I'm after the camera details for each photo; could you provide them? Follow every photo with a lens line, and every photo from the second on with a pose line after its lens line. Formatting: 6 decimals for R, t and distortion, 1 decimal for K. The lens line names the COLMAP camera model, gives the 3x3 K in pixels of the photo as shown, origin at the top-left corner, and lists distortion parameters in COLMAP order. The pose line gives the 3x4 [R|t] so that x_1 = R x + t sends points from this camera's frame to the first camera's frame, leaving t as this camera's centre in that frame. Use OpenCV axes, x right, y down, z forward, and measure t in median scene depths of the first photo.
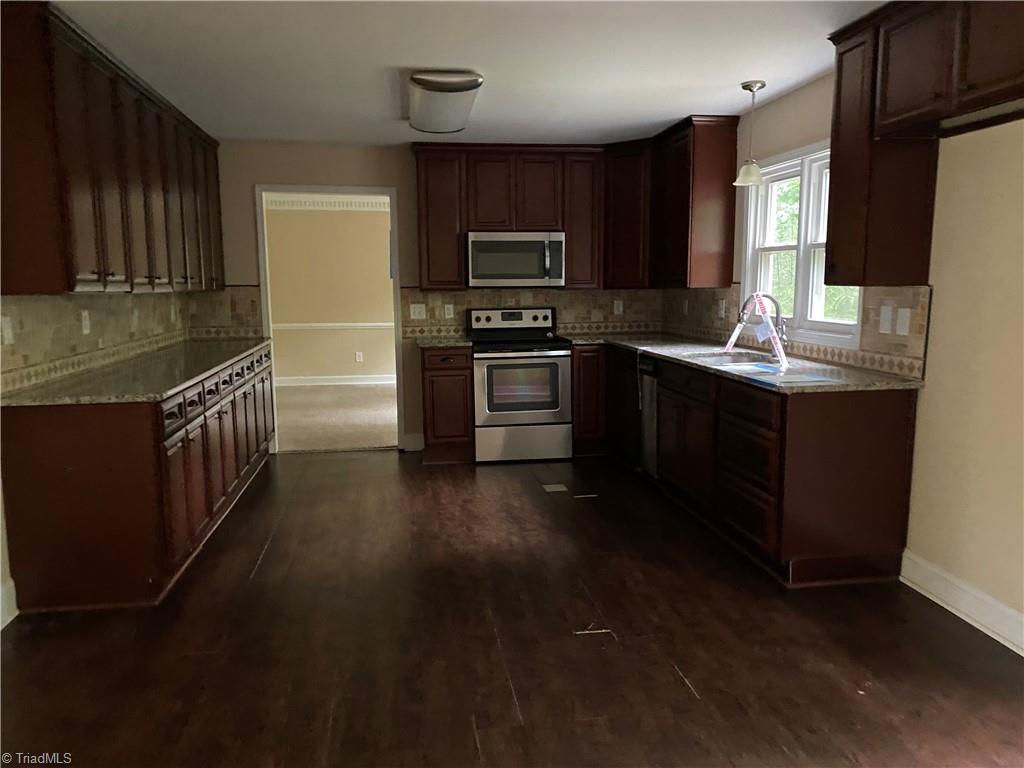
lens RADIAL K [[761.5, 0, 512.8], [0, 761.5, 387.9], [0, 0, 1]] dist [0.061041, -0.075099]
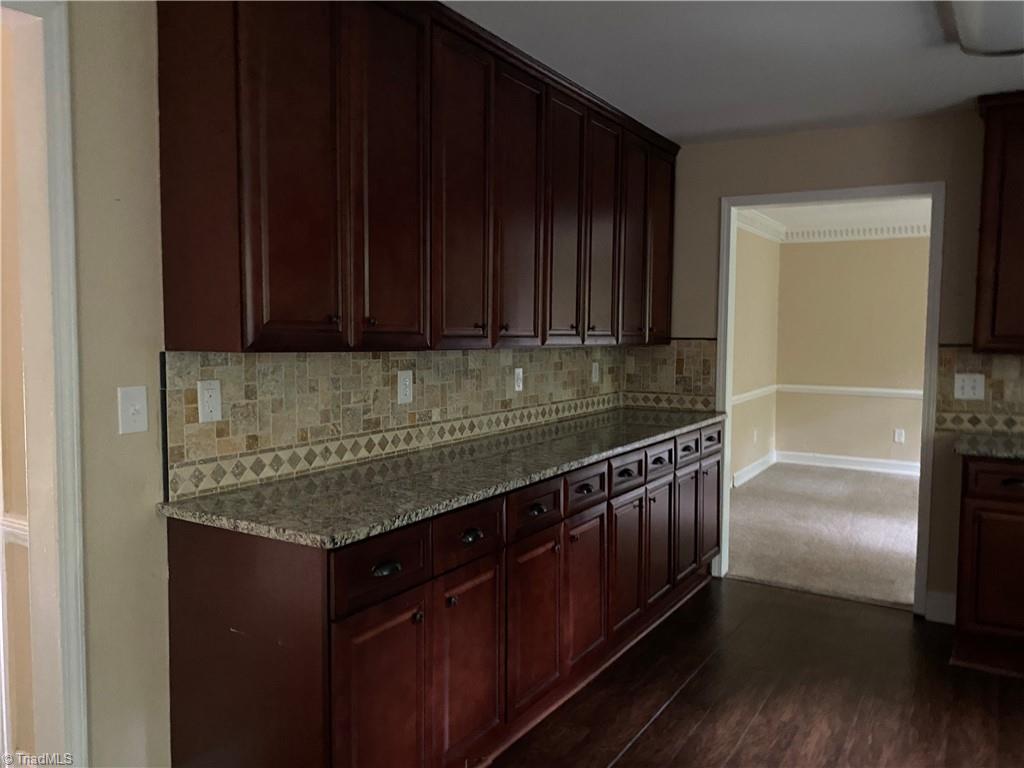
lens RADIAL K [[777.9, 0, 513.5], [0, 777.9, 386.6], [0, 0, 1]] dist [-0.003400, -0.002210]
pose [[0.759922, 0.059939, -0.647244, -0.005680], [-0.102939, 0.994271, -0.028784, -0.057203], [0.641811, 0.088501, 0.761739, 0.391555]]
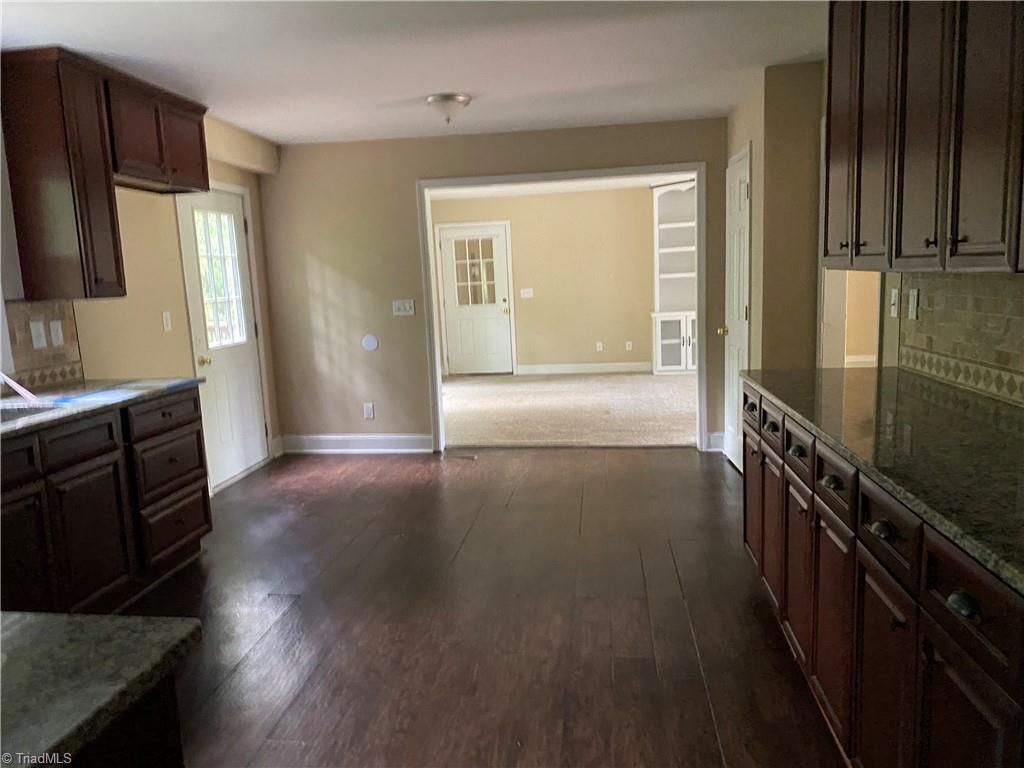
lens RADIAL K [[761.5, 0, 512.8], [0, 761.5, 387.9], [0, 0, 1]] dist [0.061041, -0.075099]
pose [[-0.961925, 0.009722, 0.273141, -0.270888], [0.088181, 0.956964, 0.276485, -0.170611], [-0.258698, 0.290044, -0.921385, 1.234408]]
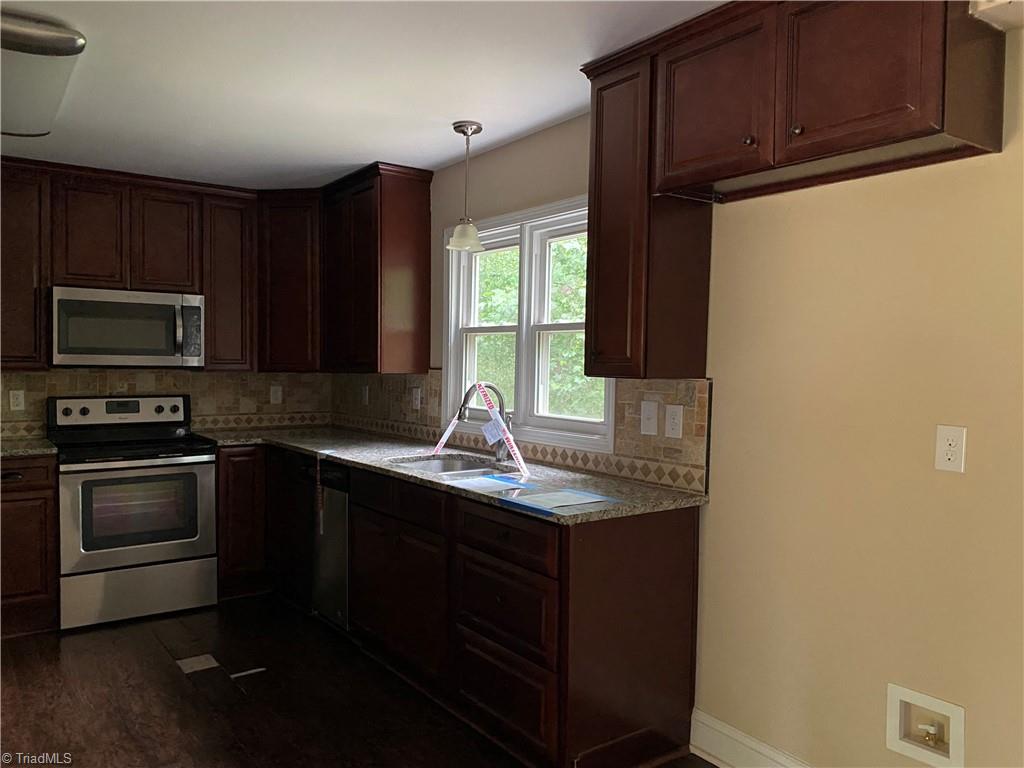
lens RADIAL K [[761.5, 0, 512.8], [0, 761.5, 387.9], [0, 0, 1]] dist [0.061041, -0.075099]
pose [[0.885354, 0.005715, 0.464882, -0.015565], [0.042907, 0.994653, -0.093943, -0.034954], [-0.462933, 0.103120, 0.880374, 0.239012]]
